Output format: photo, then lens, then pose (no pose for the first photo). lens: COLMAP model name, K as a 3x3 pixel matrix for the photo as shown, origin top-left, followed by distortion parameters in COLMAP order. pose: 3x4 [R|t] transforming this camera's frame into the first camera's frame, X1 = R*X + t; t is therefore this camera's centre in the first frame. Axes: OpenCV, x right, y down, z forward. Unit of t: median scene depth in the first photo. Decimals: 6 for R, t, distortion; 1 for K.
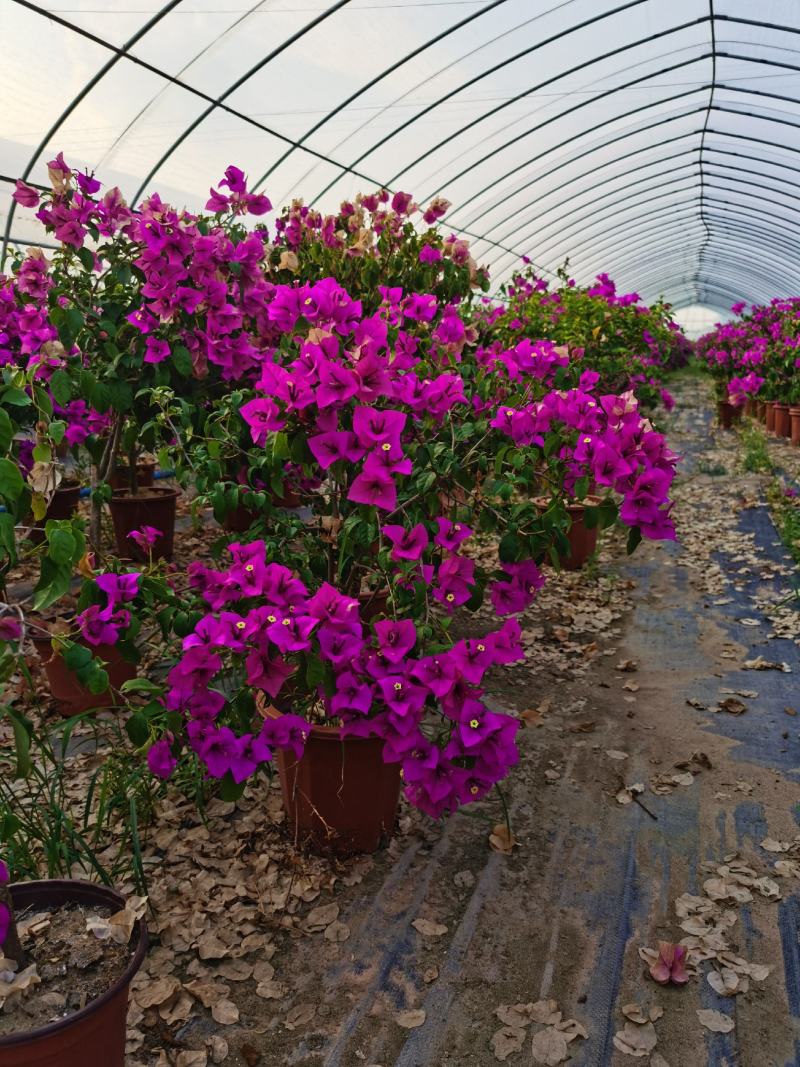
lens RADIAL K [[821.9, 0, 379.5], [0, 821.9, 531.6], [0, 0, 1]] dist [0.058347, -0.099473]
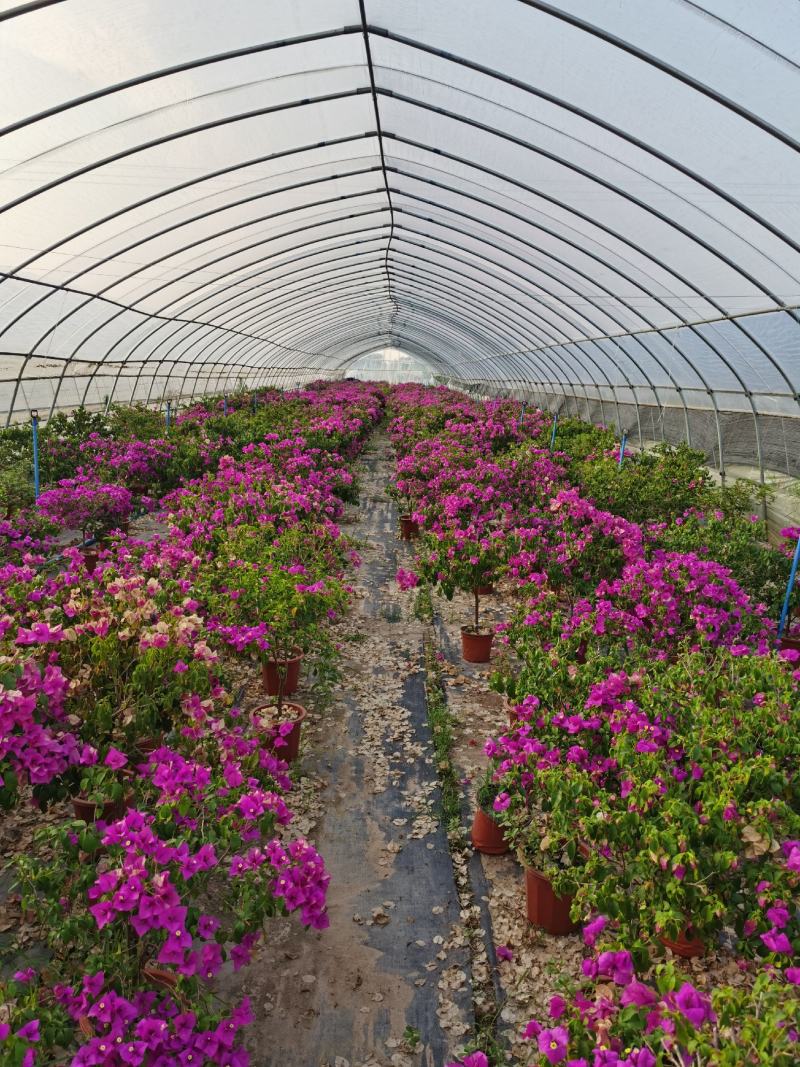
lens RADIAL K [[821.9, 0, 379.5], [0, 821.9, 531.6], [0, 0, 1]] dist [0.058347, -0.099473]
pose [[0.942127, -0.022249, 0.334518, -0.017344], [0.030985, 0.999303, -0.020802, -0.099408], [-0.333822, 0.029964, 0.942160, -0.101659]]
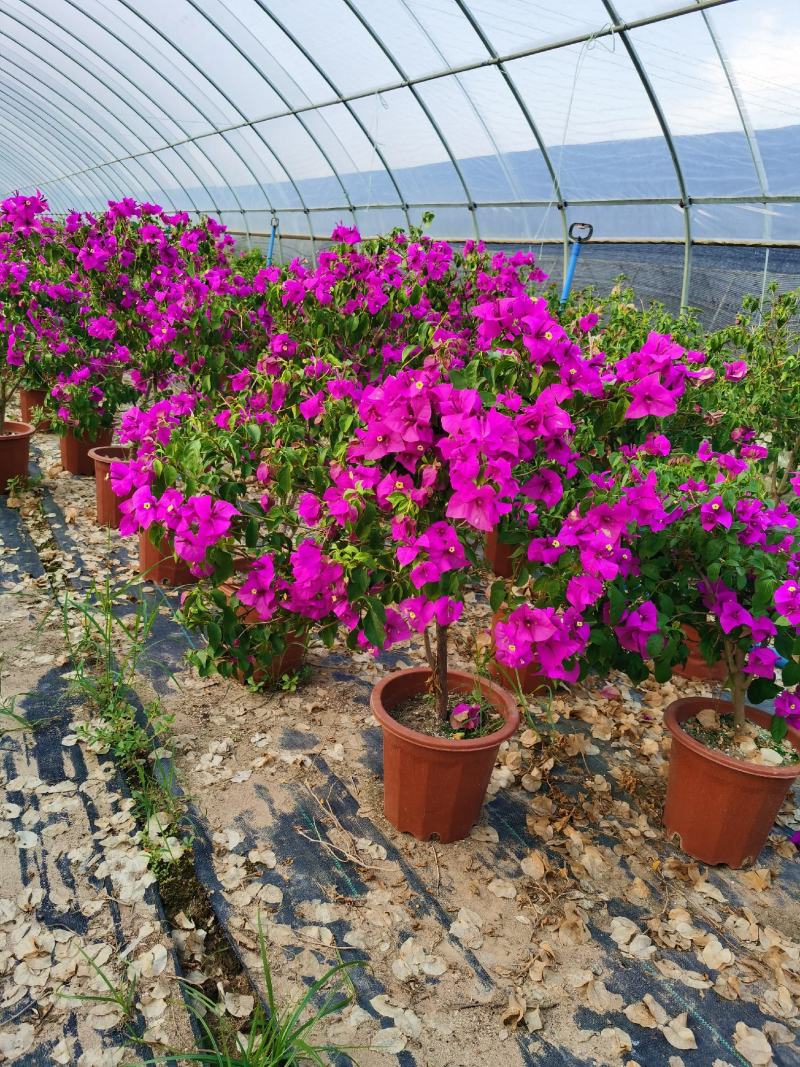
lens RADIAL K [[821.9, 0, 379.5], [0, 821.9, 531.6], [0, 0, 1]] dist [0.058347, -0.099473]
pose [[0.656668, -0.105363, 0.746784, 0.208174], [0.018329, 0.992130, 0.123861, -0.136114], [-0.753957, -0.067648, 0.653431, 0.518137]]
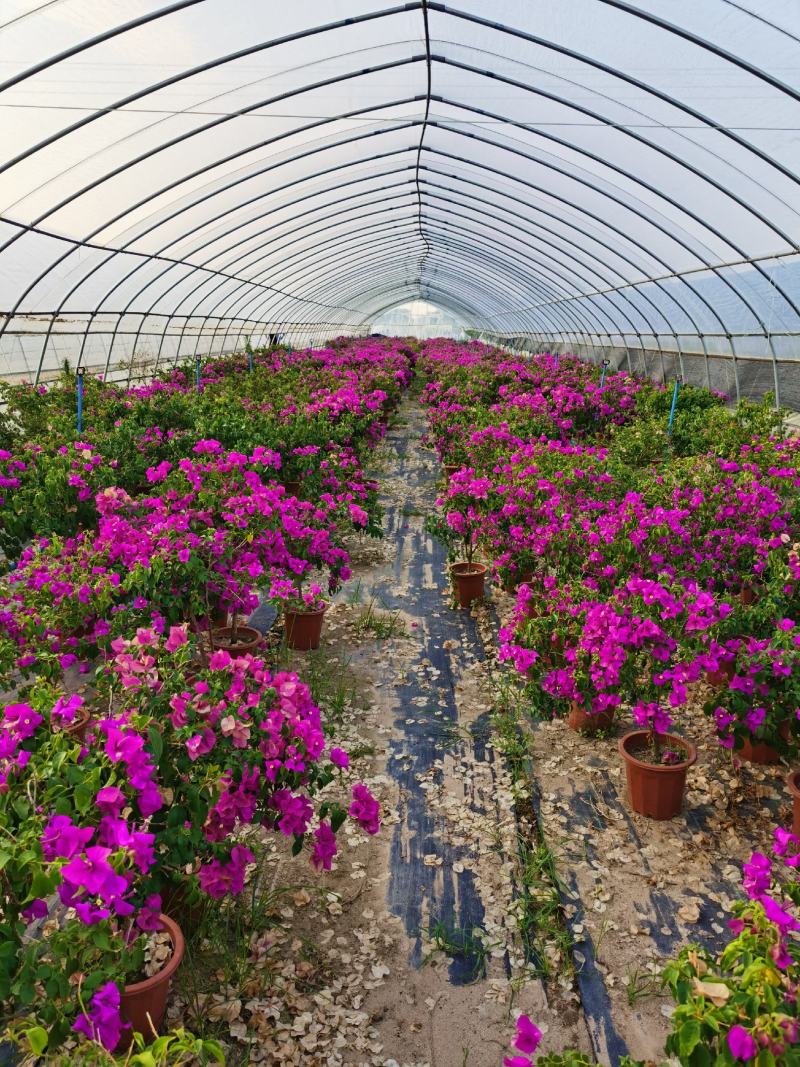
lens RADIAL K [[821.9, 0, 379.5], [0, 821.9, 531.6], [0, 0, 1]] dist [0.058347, -0.099473]
pose [[0.952680, -0.047247, 0.300282, 0.127519], [0.040465, 0.998767, 0.028767, -0.186985], [-0.301271, -0.015255, 0.953417, 0.316862]]
